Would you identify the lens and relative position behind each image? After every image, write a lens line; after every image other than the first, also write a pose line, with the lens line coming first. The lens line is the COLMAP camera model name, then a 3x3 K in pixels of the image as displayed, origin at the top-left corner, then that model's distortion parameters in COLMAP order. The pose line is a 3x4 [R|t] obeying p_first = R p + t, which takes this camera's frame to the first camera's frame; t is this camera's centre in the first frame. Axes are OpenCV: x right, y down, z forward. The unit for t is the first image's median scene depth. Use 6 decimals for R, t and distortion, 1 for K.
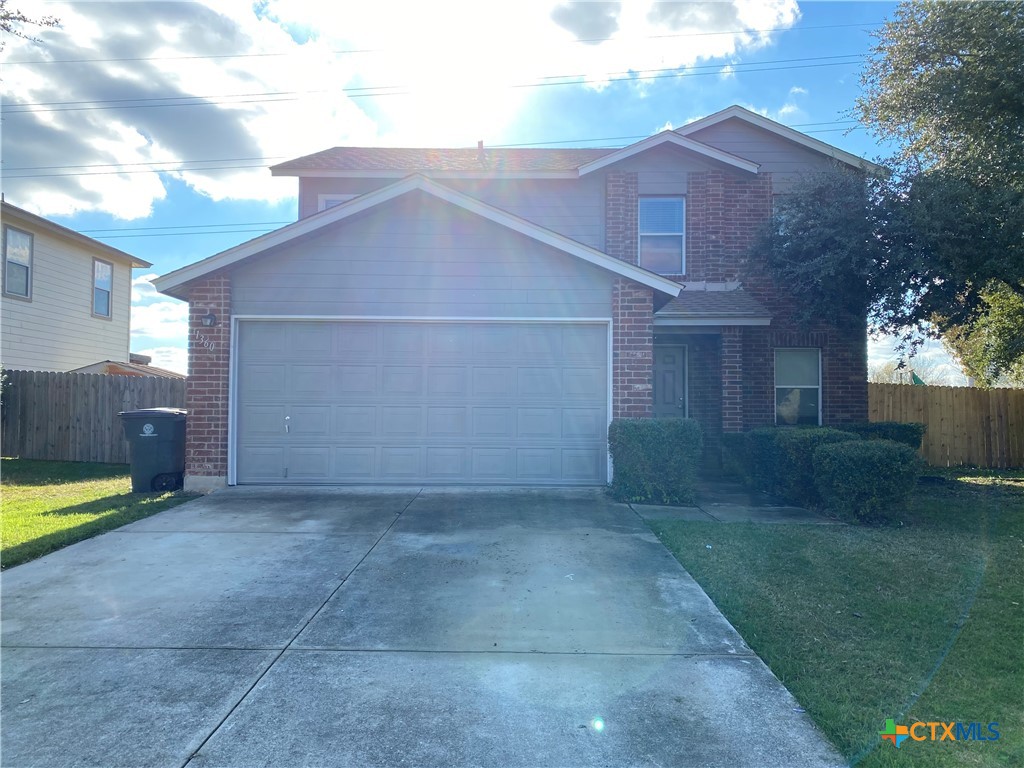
lens RADIAL K [[788.9, 0, 497.9], [0, 788.9, 383.7], [0, 0, 1]] dist [0.094904, -0.191576]
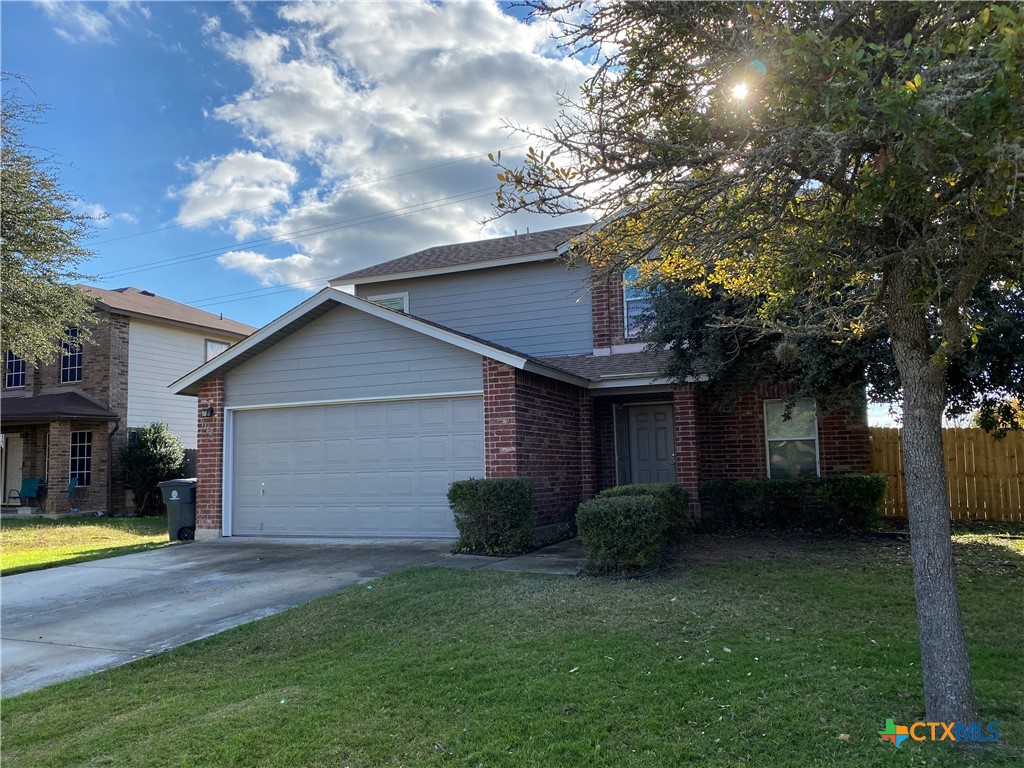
lens RADIAL K [[788.9, 0, 497.9], [0, 788.9, 383.7], [0, 0, 1]] dist [0.094904, -0.191576]
pose [[0.915540, -0.069016, -0.396262, 0.615748], [0.041056, 0.996059, -0.078624, -0.001711], [0.400127, 0.055715, 0.914765, -0.037313]]
